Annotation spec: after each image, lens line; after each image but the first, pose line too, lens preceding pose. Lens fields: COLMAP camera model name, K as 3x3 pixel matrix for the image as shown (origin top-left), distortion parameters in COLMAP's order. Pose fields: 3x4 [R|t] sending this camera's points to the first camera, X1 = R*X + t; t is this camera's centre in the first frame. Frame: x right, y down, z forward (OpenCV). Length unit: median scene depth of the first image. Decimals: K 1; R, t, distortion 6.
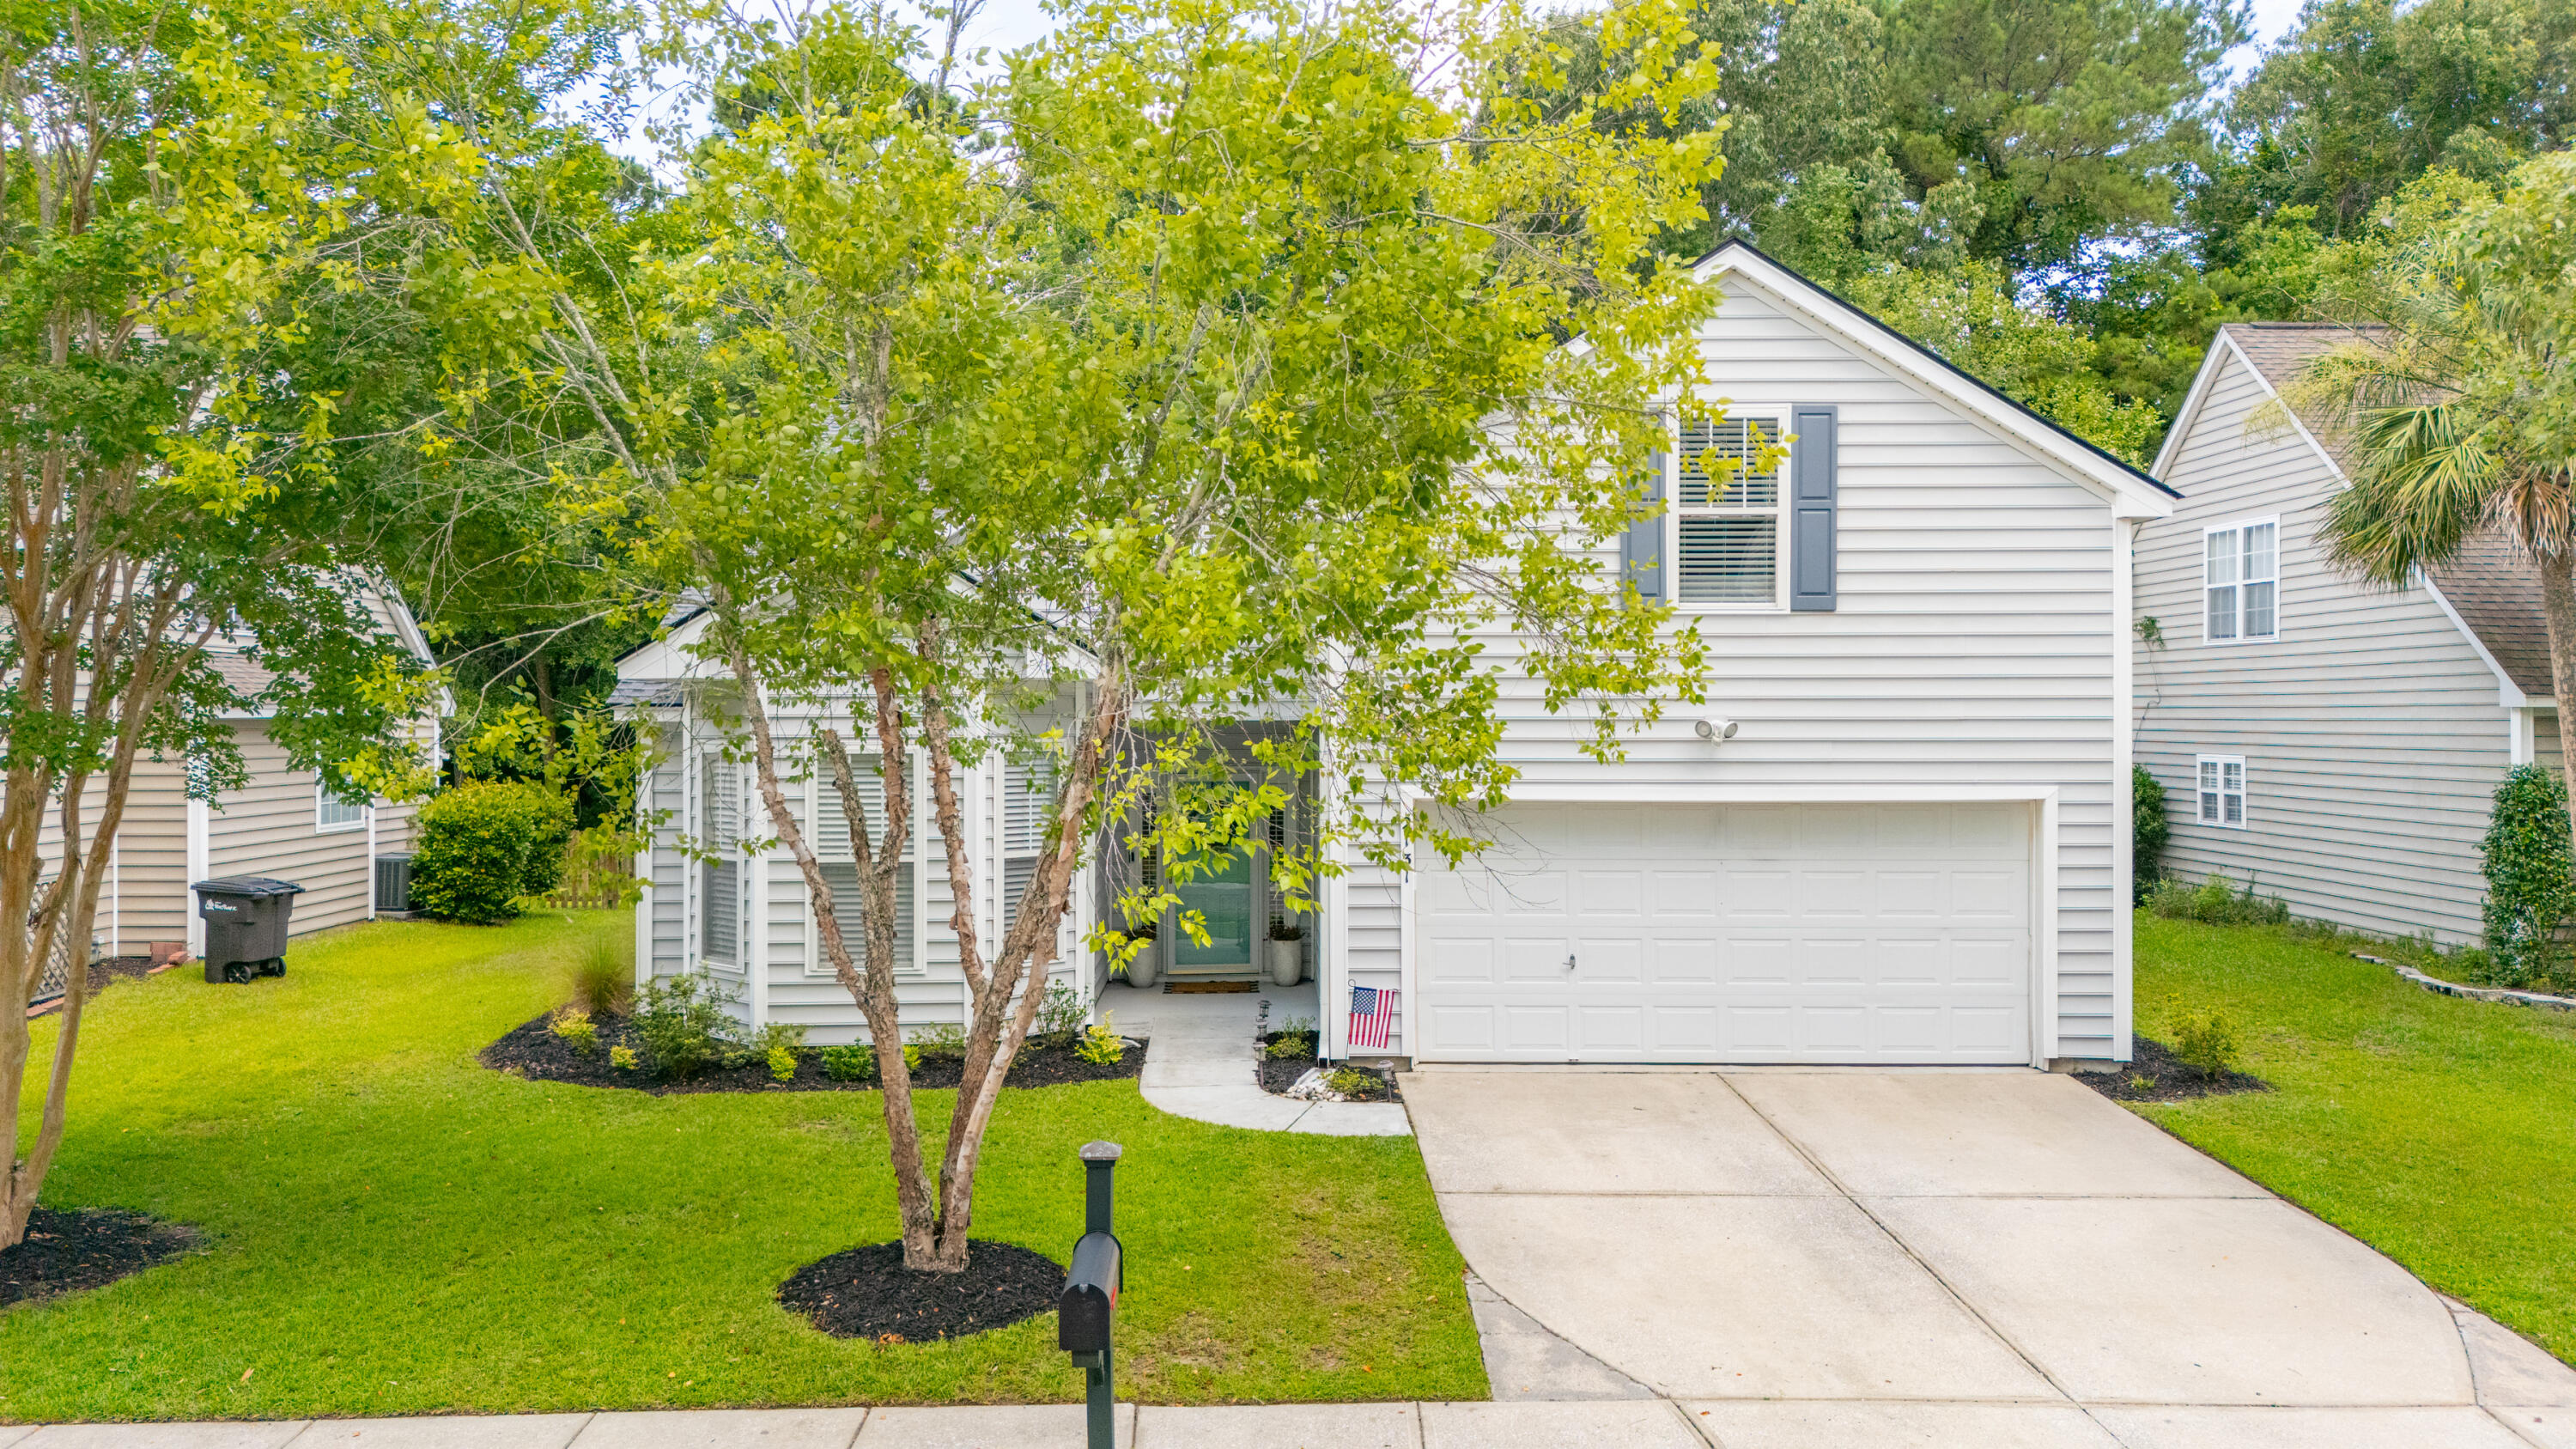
lens RADIAL K [[1873.4, 0, 1288.0], [0, 1873.4, 724.5], [0, 0, 1]] dist [0.077793, -0.088351]
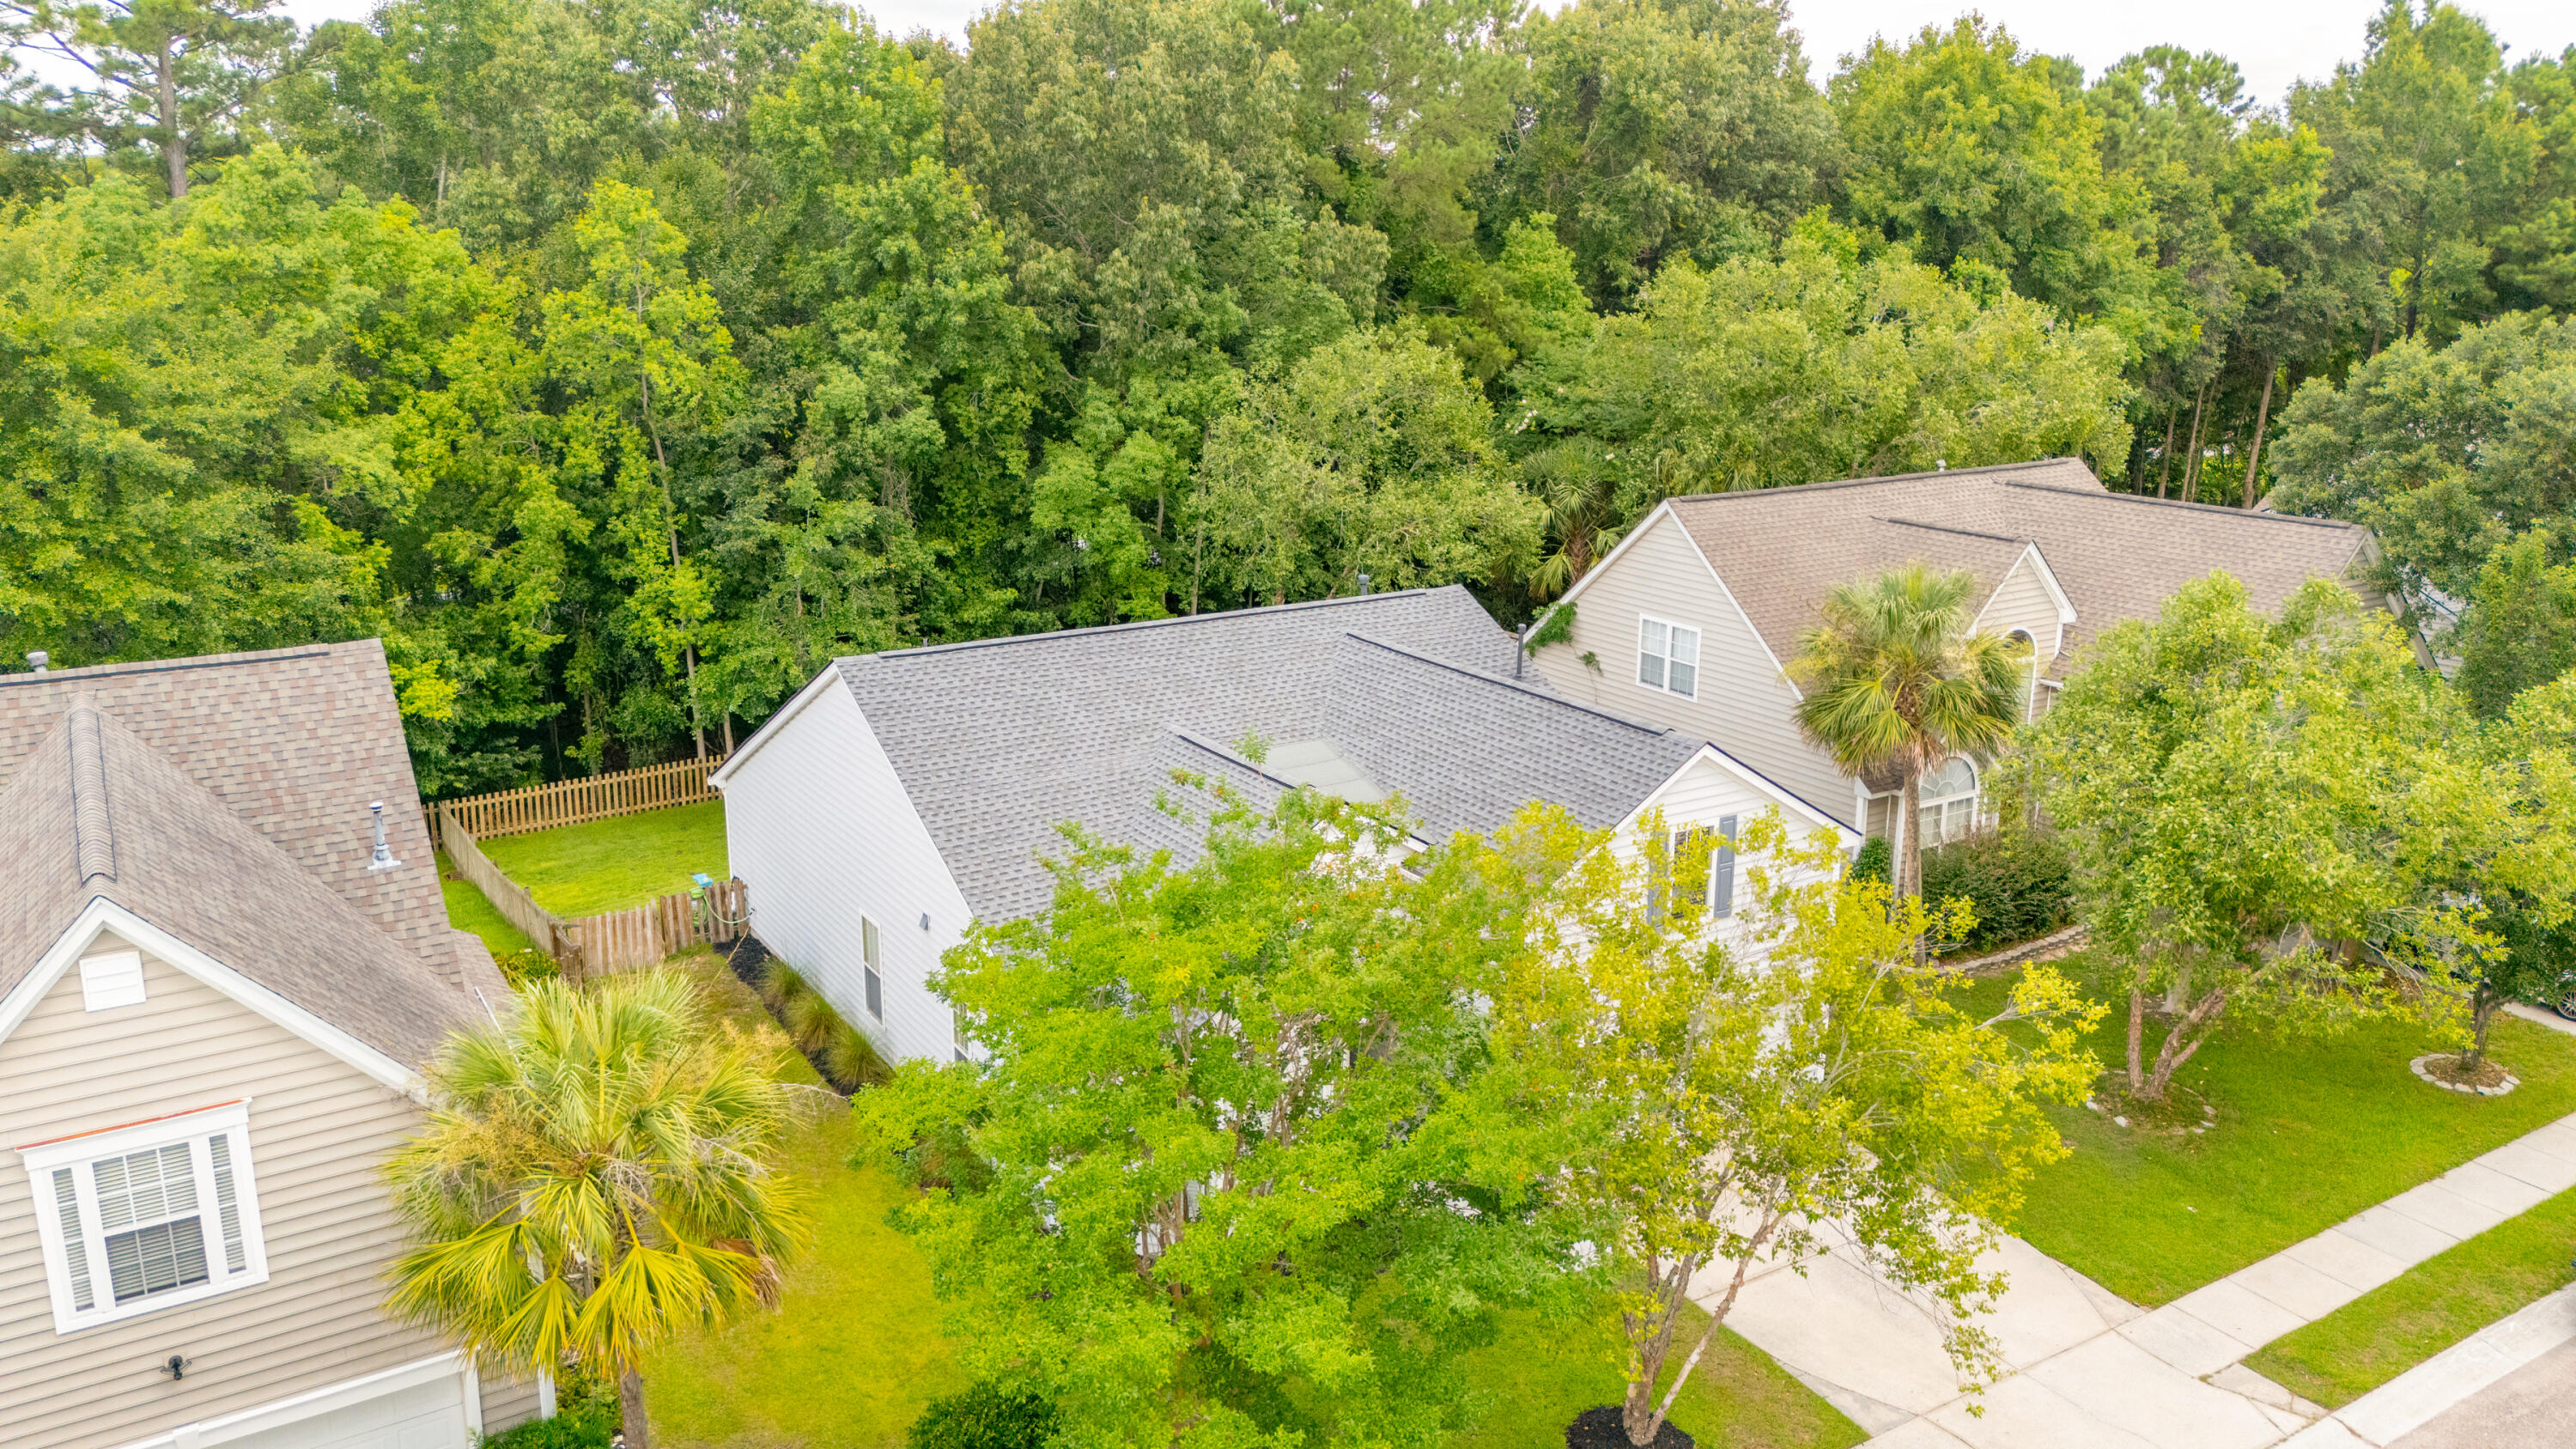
lens RADIAL K [[1873.4, 0, 1288.0], [0, 1873.4, 724.5], [0, 0, 1]] dist [0.077793, -0.088351]
pose [[0.855865, -0.129584, 0.500702, -1.029780], [0.002706, 0.969212, 0.246212, -0.724539], [-0.517192, -0.209370, 0.829865, -0.321804]]
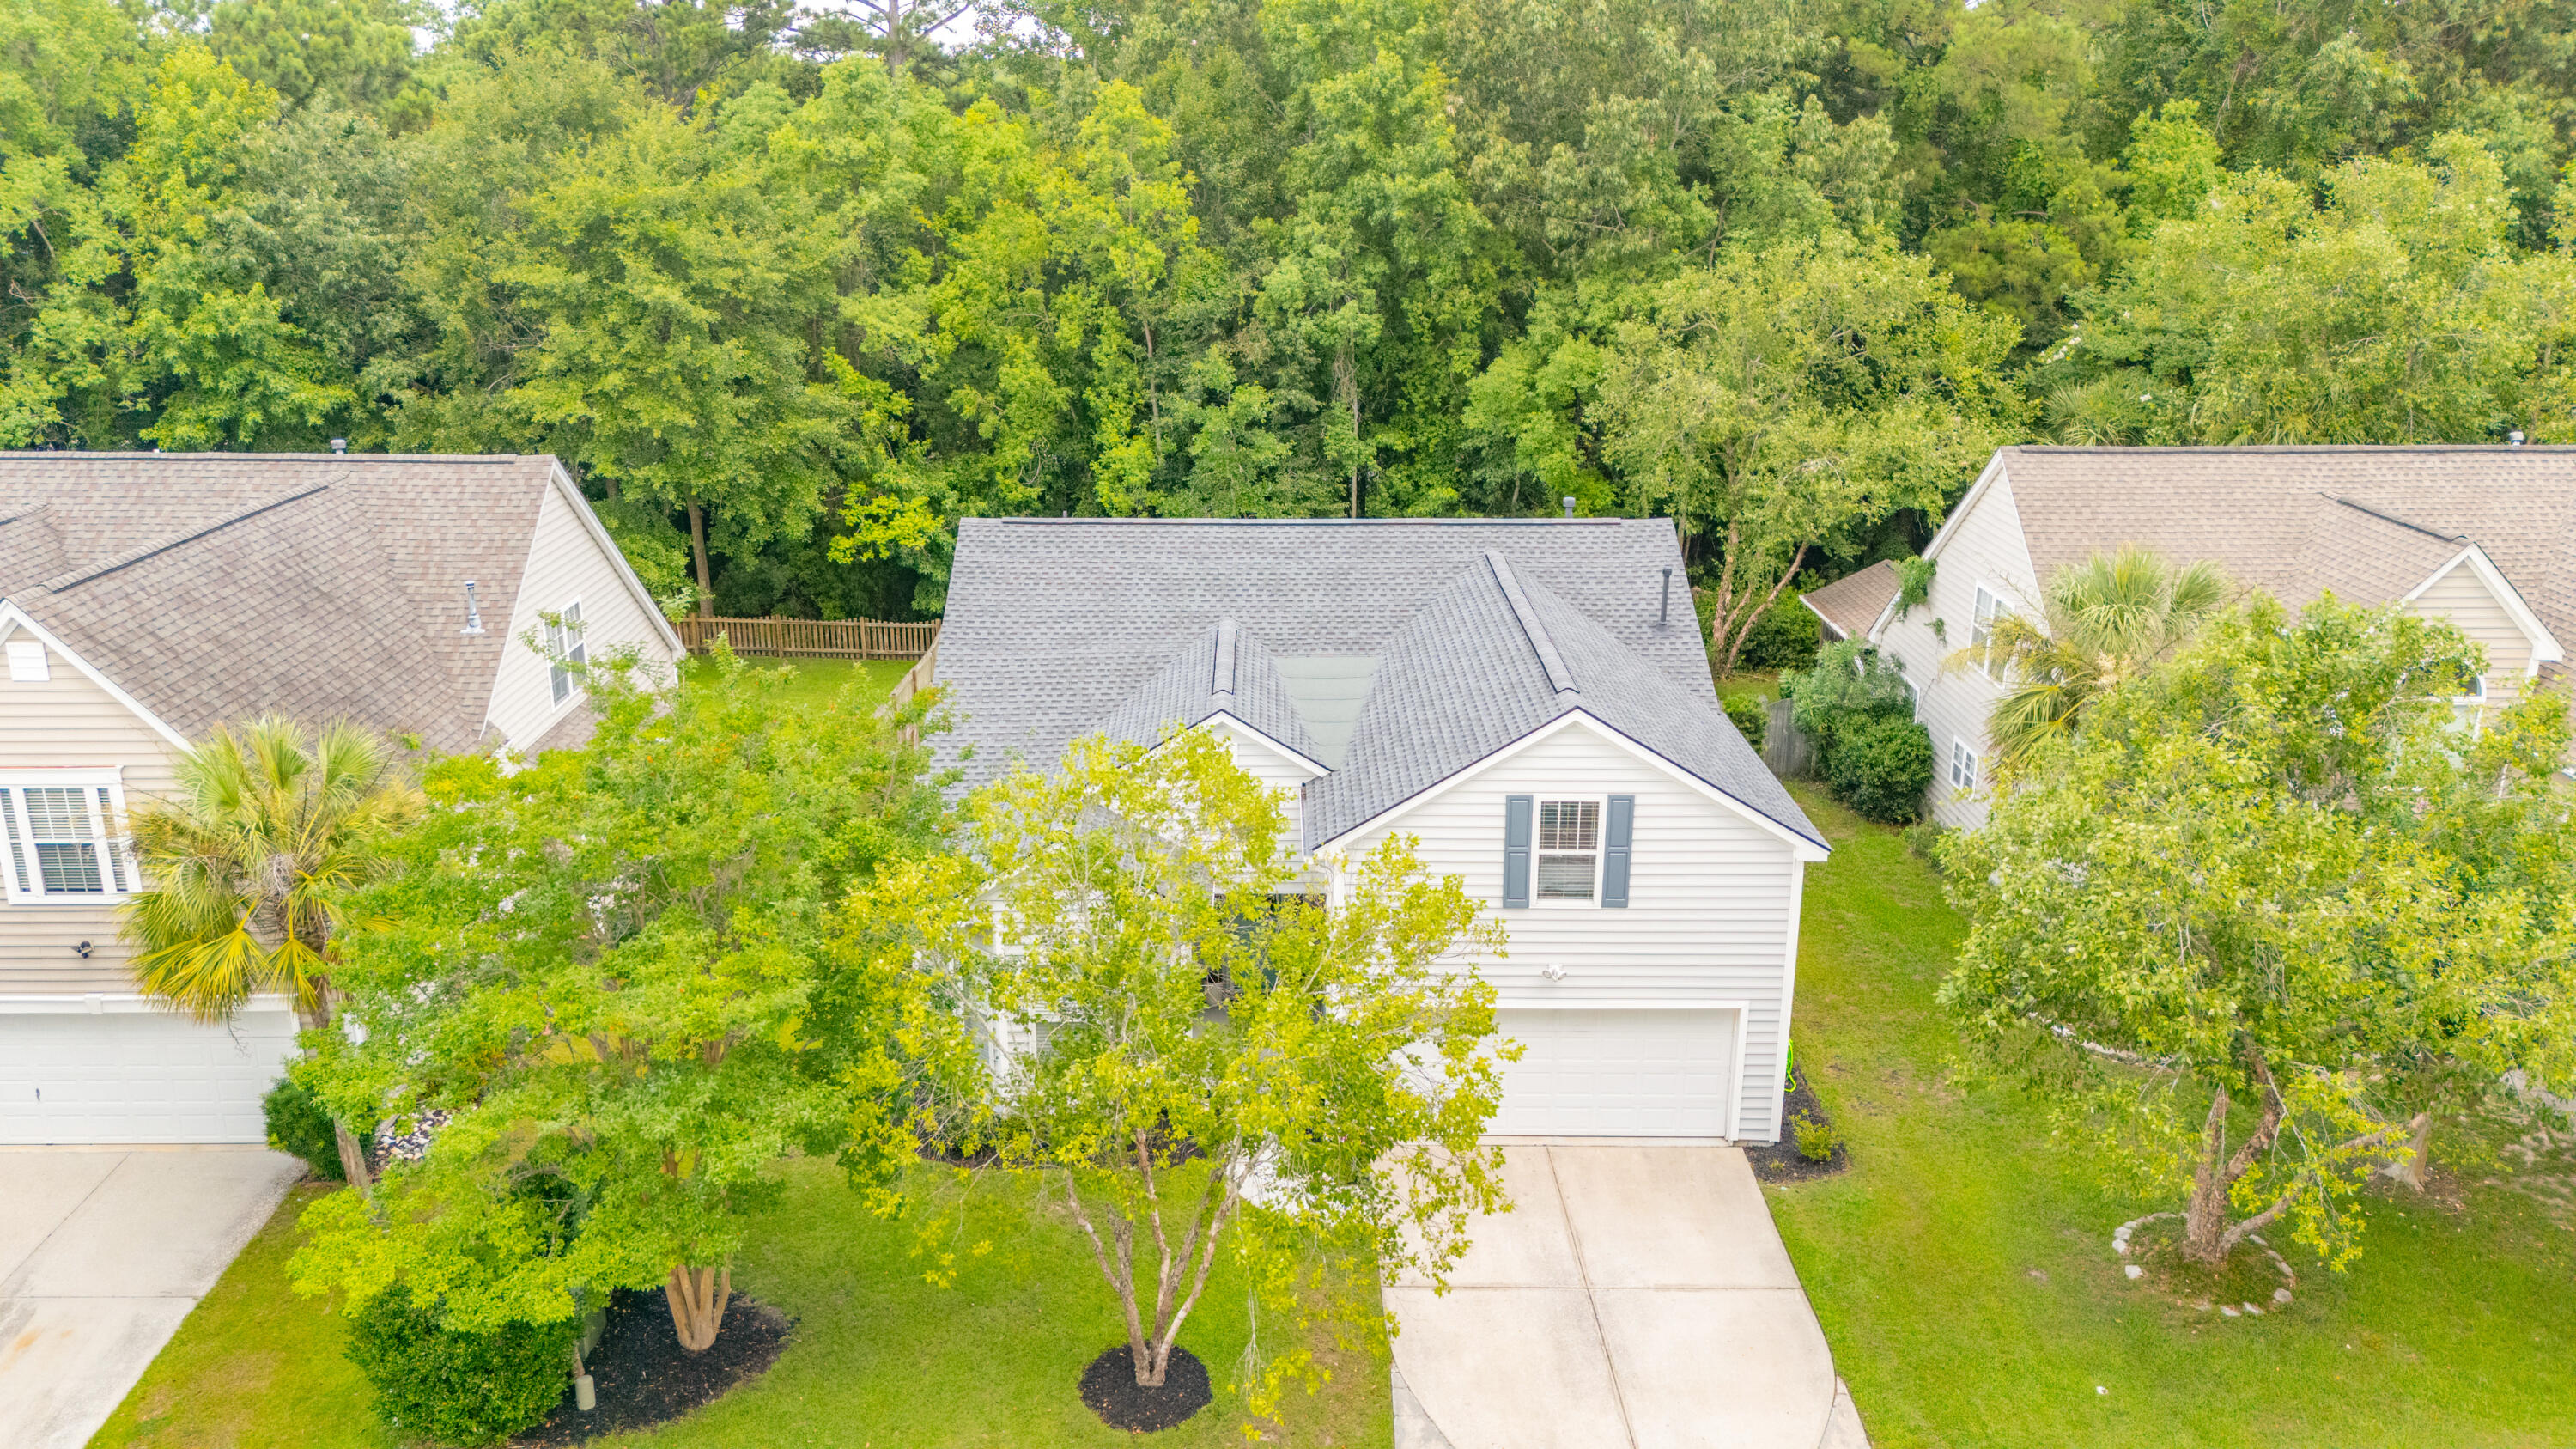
lens RADIAL K [[1873.4, 0, 1288.0], [0, 1873.4, 724.5], [0, 0, 1]] dist [0.077793, -0.088351]
pose [[0.999988, 0.004800, 0.000492, -0.019362], [-0.004732, 0.955540, 0.294822, -0.721171], [0.000945, -0.294821, 0.955552, -0.582148]]
